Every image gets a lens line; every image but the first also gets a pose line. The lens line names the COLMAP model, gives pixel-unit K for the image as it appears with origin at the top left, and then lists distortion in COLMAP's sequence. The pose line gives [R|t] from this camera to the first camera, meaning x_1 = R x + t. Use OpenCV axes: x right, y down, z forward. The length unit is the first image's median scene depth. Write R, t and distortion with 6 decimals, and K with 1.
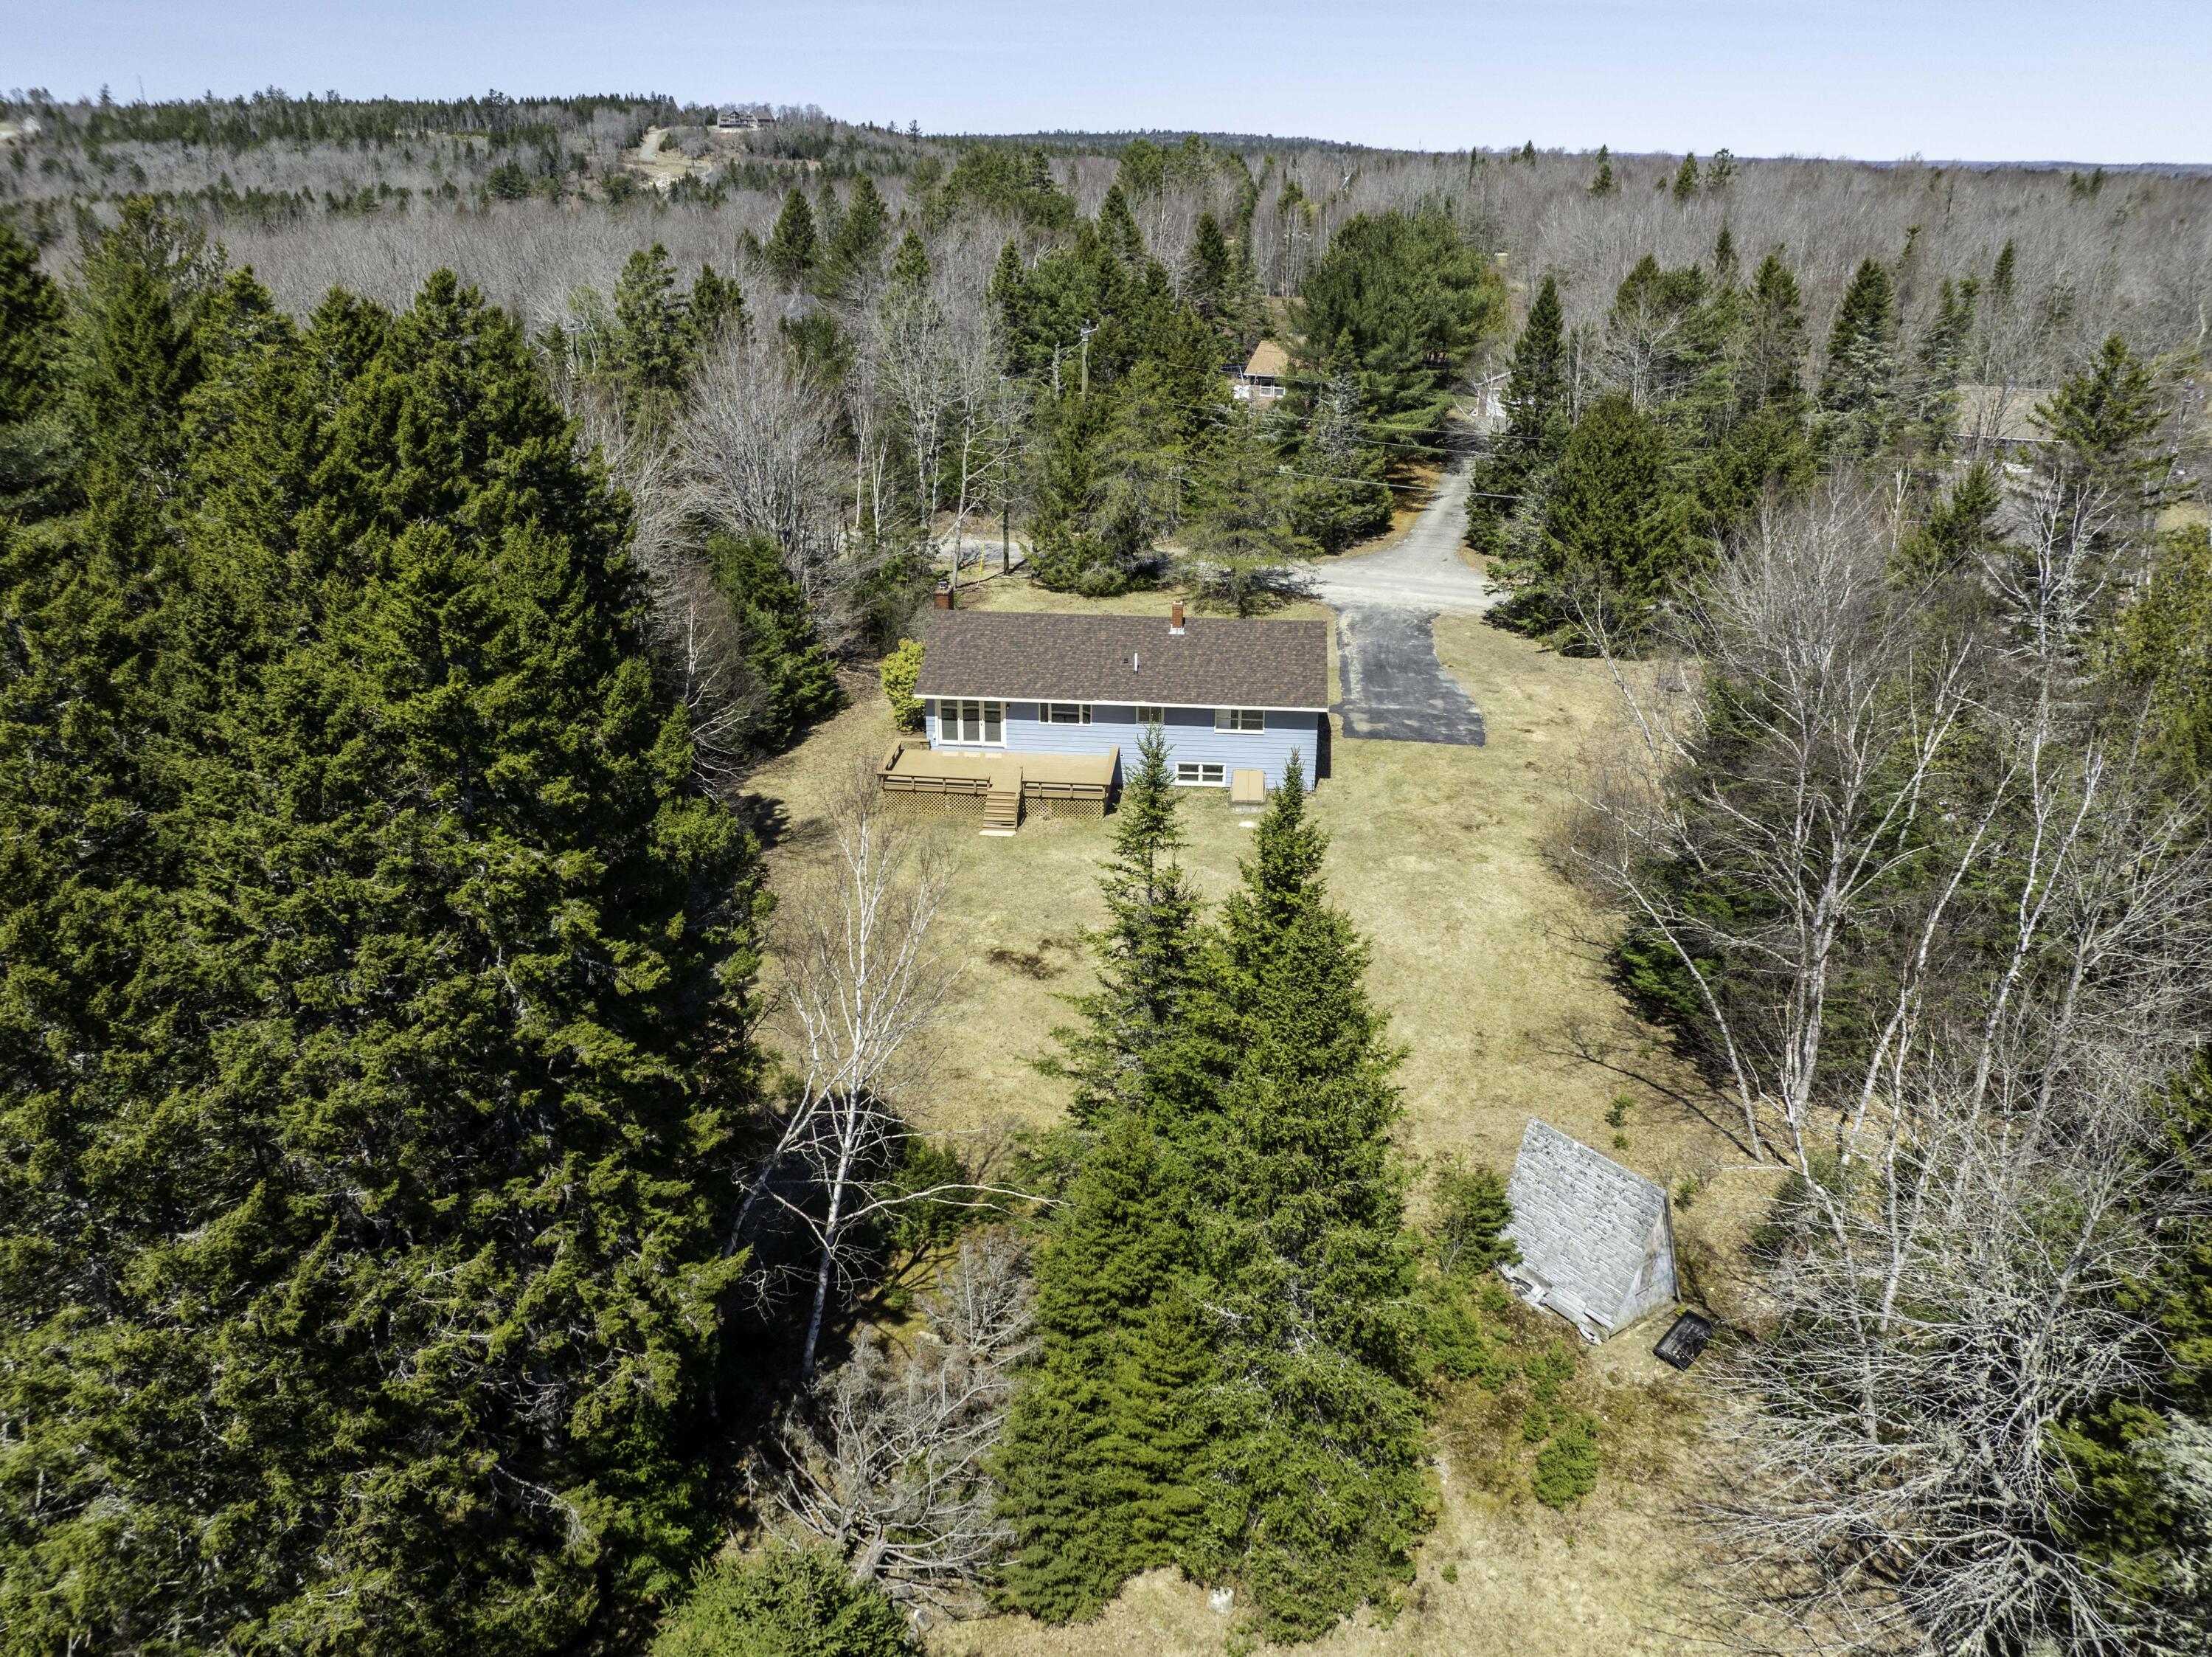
lens RADIAL K [[1540.6, 0, 1110.2], [0, 1540.6, 826.1], [0, 0, 1]] dist [-0.034814, 0.002846]
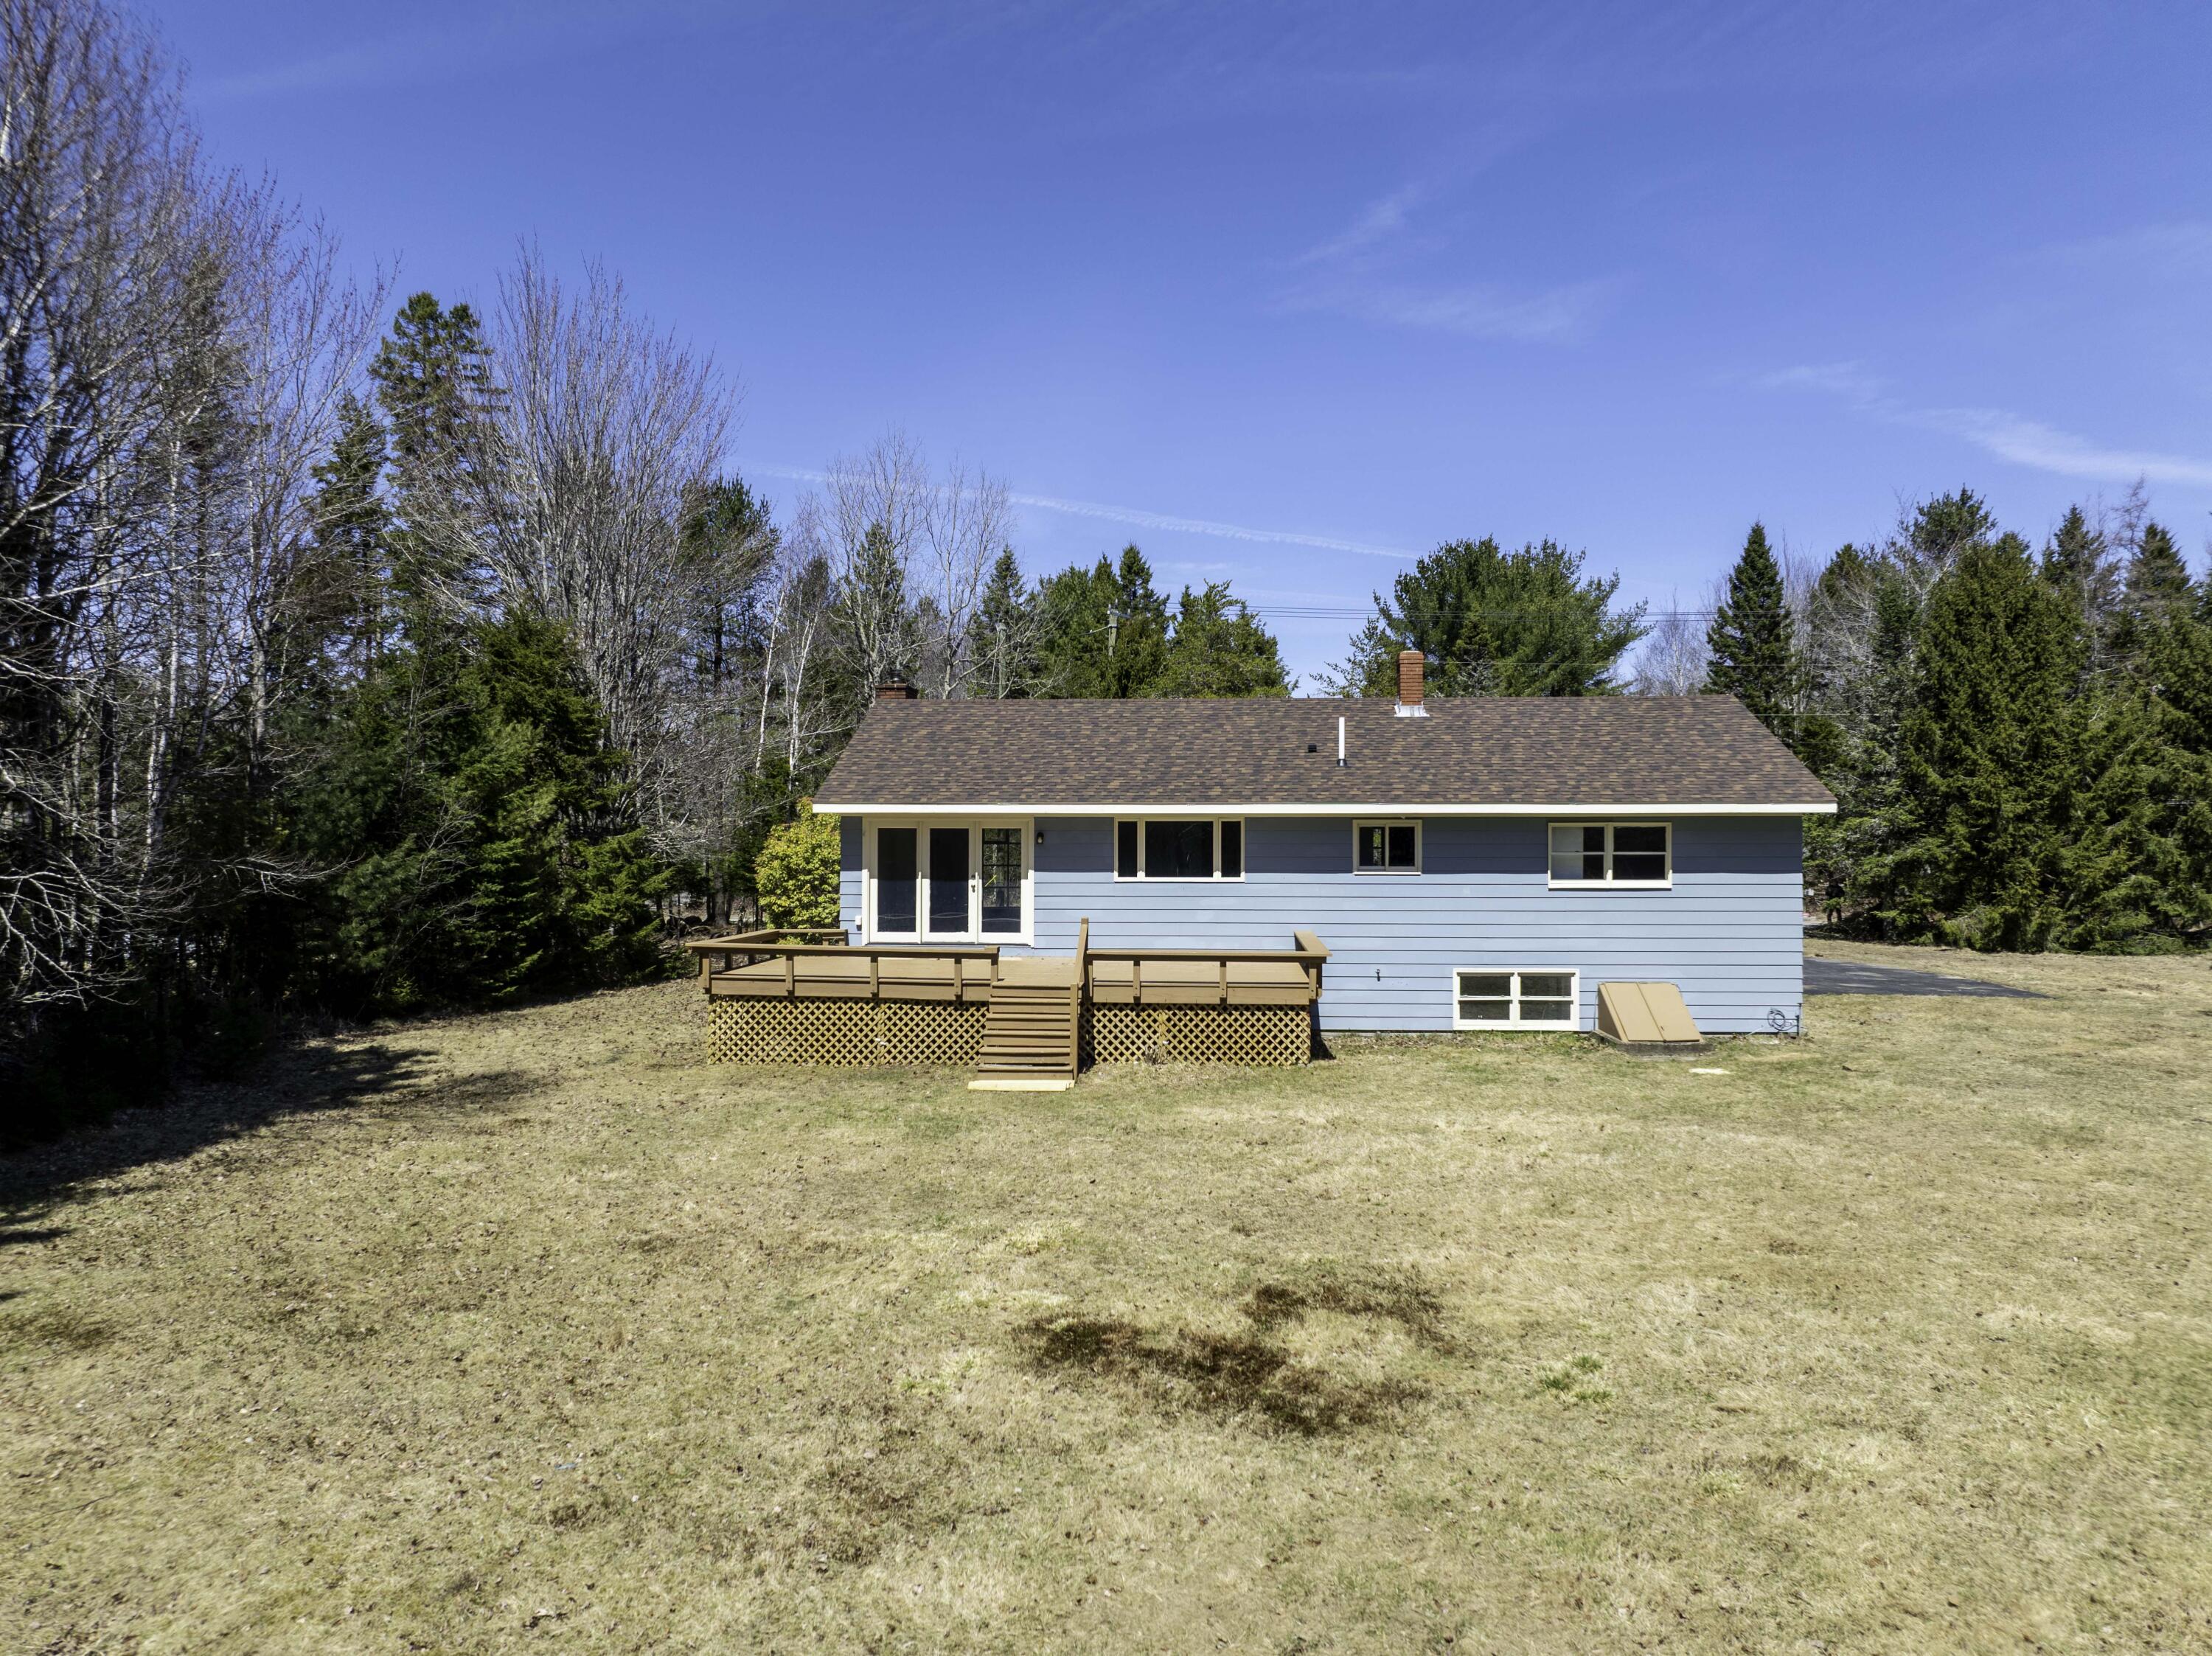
lens RADIAL K [[1540.4, 0, 1089.0], [0, 1540.4, 824.3], [0, 0, 1]] dist [-0.034814, 0.002846]
pose [[0.999937, -0.006322, 0.009275, -0.056722], [0.009414, 0.922340, -0.386264, 0.078997], [-0.006113, 0.386327, 0.922342, 0.616006]]
